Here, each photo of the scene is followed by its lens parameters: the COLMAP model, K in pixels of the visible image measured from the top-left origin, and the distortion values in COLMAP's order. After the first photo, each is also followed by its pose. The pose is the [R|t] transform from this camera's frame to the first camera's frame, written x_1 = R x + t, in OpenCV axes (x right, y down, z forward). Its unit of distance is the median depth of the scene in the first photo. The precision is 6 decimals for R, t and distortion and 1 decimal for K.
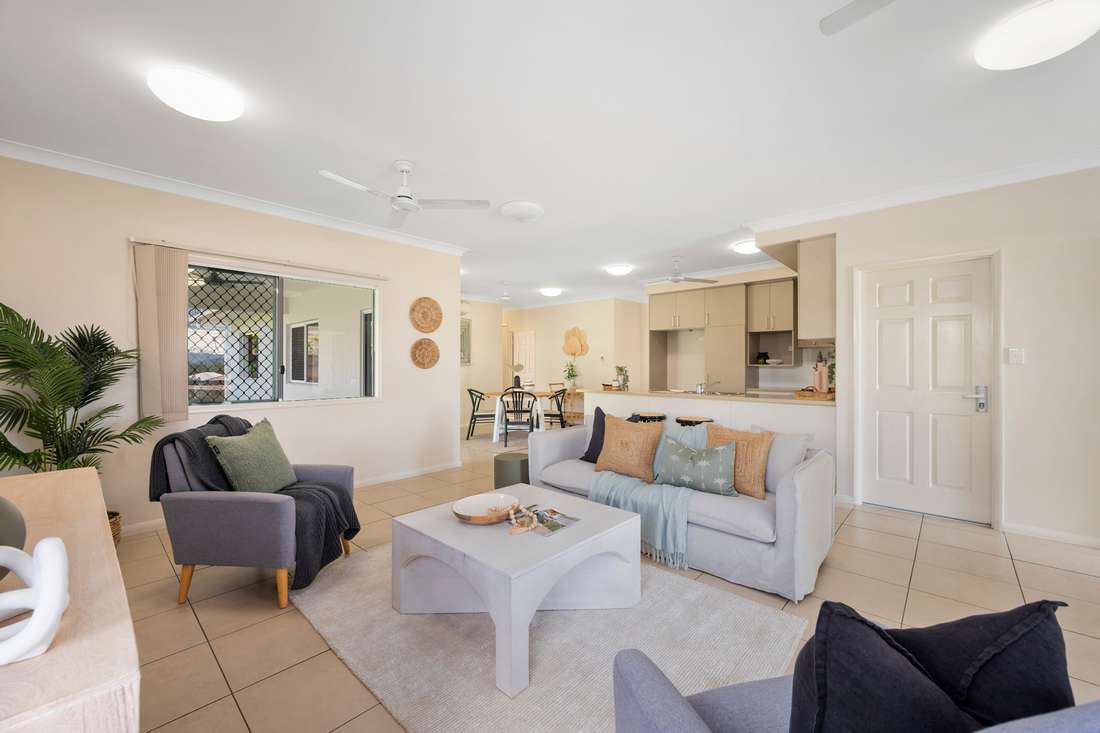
lens RADIAL K [[434.8, 0, 548.7], [0, 434.8, 365.1], [0, 0, 1]] dist [0.002328, 0.000079]
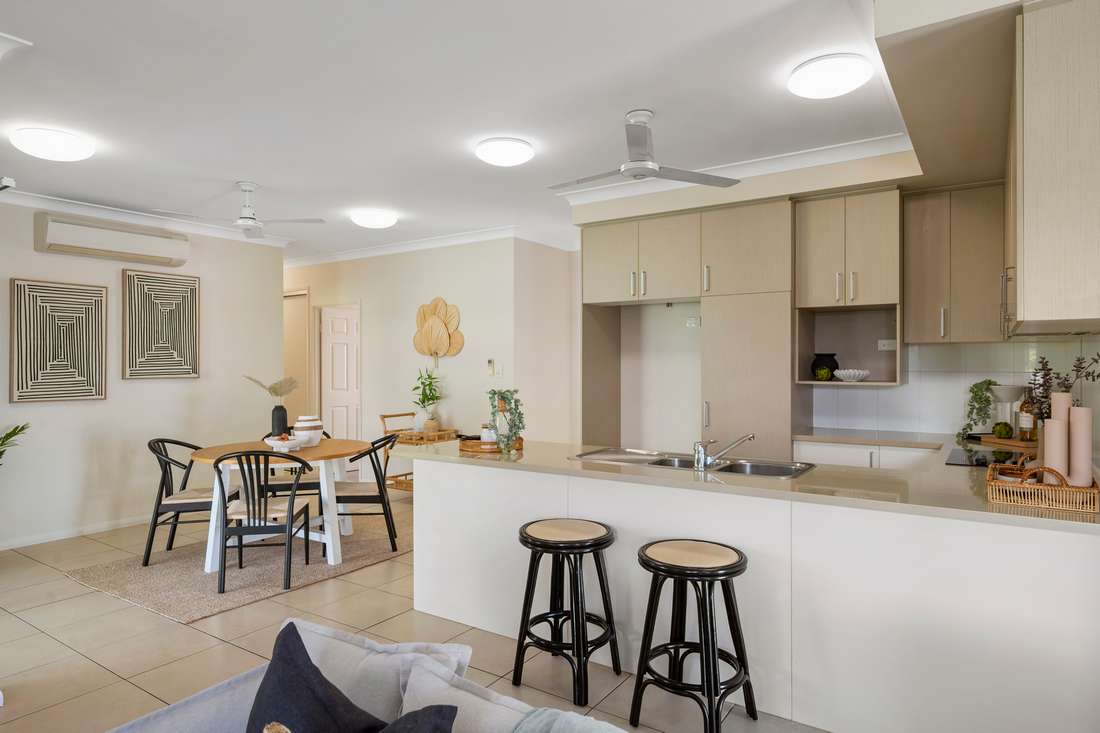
lens RADIAL K [[652.5, 0, 550.5], [0, 652.5, 366.7], [0, 0, 1]] dist [-0.005164, -0.000268]
pose [[0.988294, -0.002491, 0.152540, 0.104795], [0.001897, 0.999990, 0.004039, -0.018054], [-0.152549, -0.003703, 0.988289, 0.363614]]
